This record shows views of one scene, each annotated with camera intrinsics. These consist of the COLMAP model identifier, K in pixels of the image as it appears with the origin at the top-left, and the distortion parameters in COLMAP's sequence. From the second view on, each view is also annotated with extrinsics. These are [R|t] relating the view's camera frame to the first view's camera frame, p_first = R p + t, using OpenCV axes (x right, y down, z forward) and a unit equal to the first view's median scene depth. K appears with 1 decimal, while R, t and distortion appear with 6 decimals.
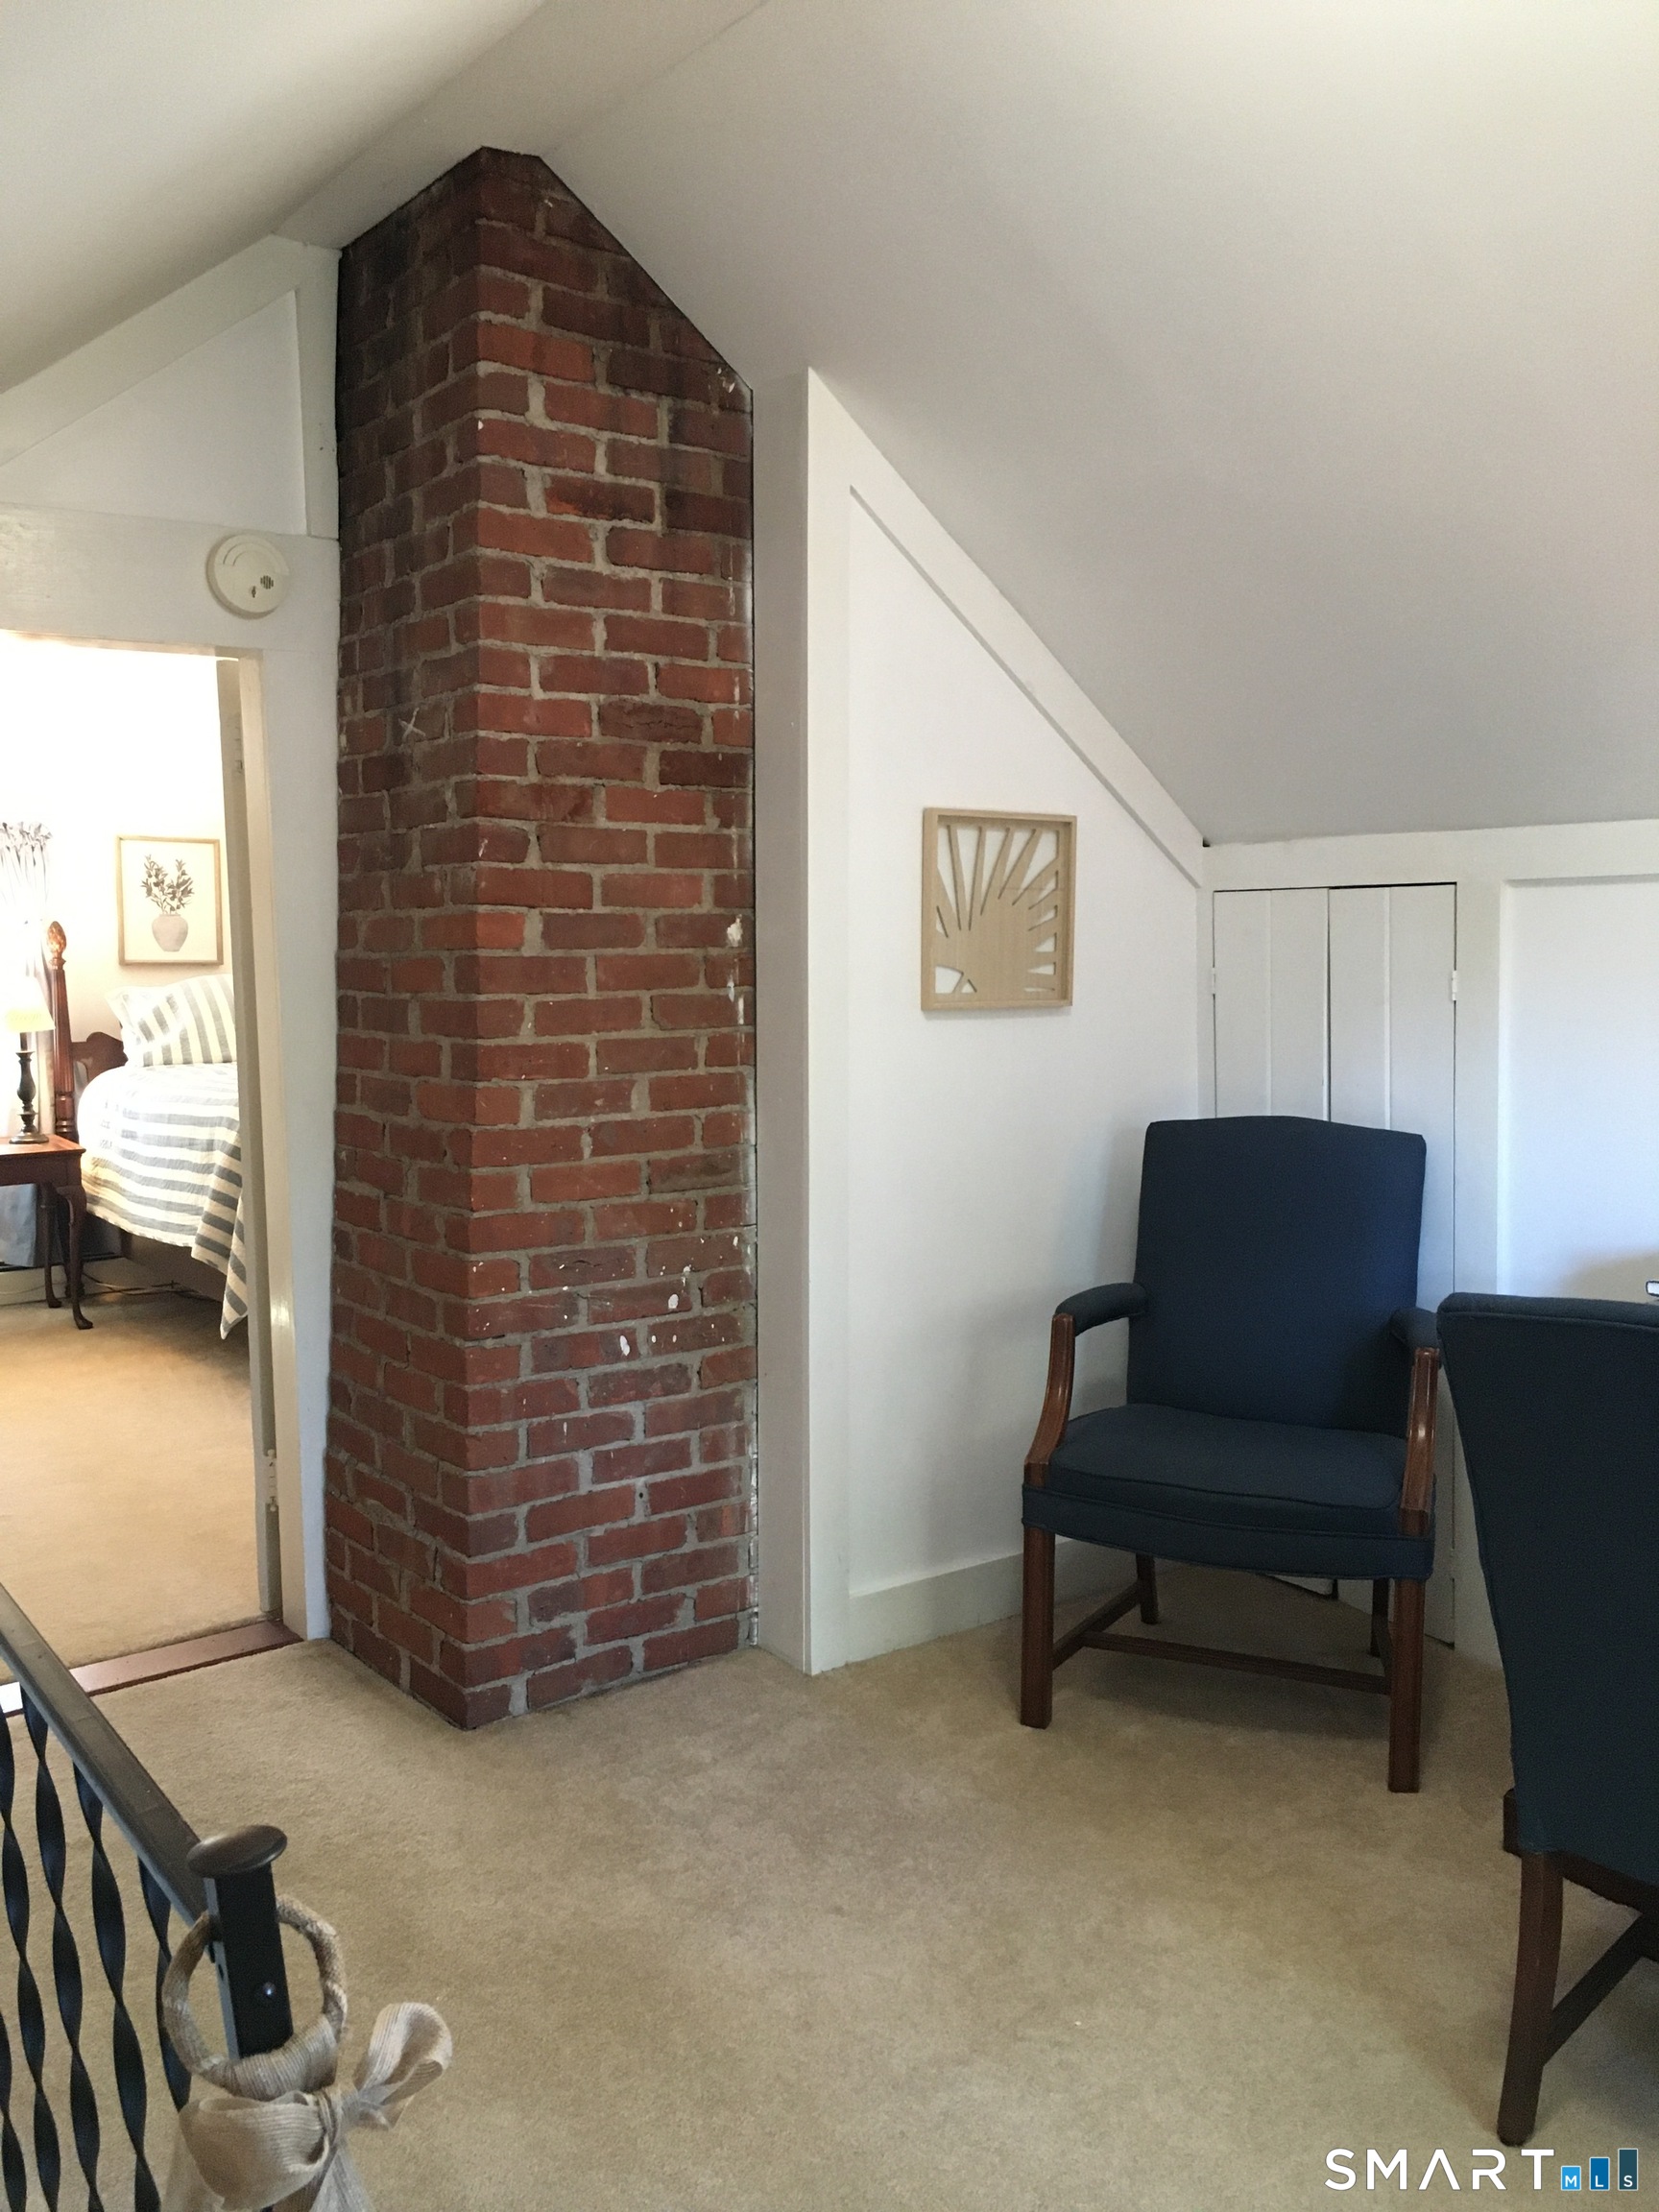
lens RADIAL K [[1879.3, 0, 831.9], [0, 1879.3, 1109.7], [0, 0, 1]] dist [0.053638, -0.056221]
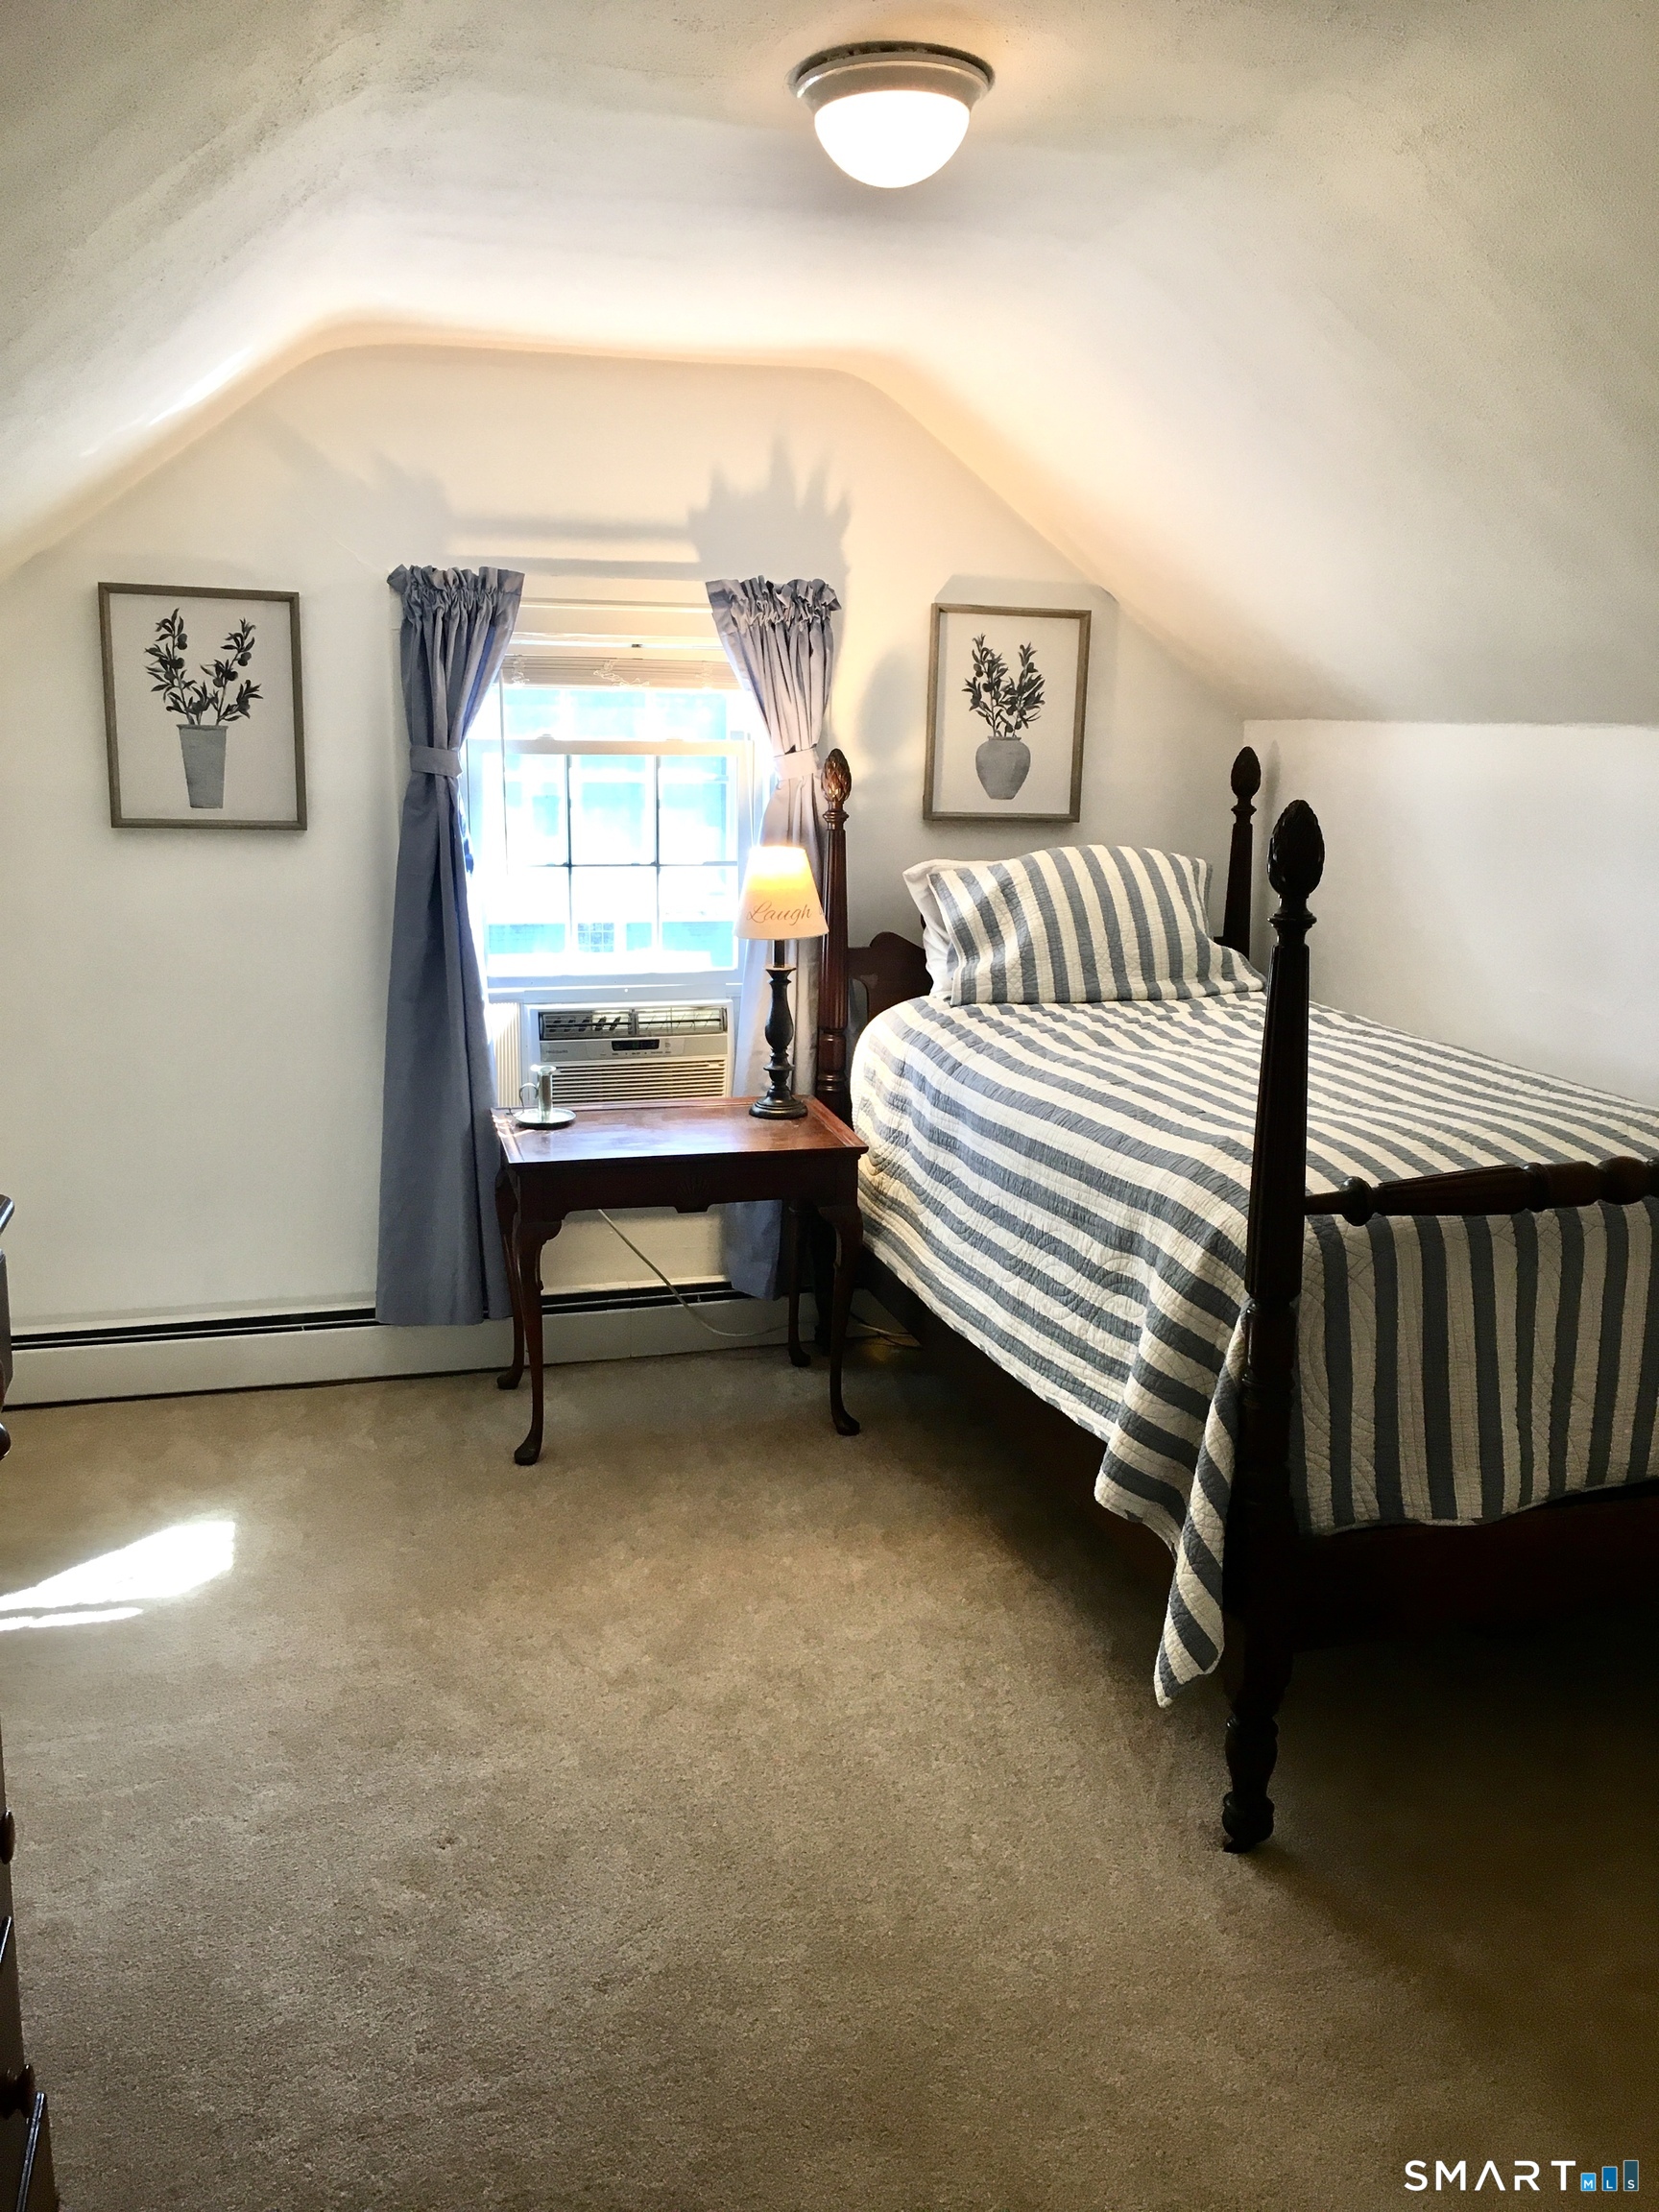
lens RADIAL K [[1879.3, 0, 828.7], [0, 1879.3, 1106.3], [0, 0, 1]] dist [0.053638, -0.056221]
pose [[0.935226, 0.094086, -0.341320, -0.195752], [-0.055331, 0.991039, 0.121574, -0.059420], [0.349700, -0.094813, 0.932052, 0.426735]]
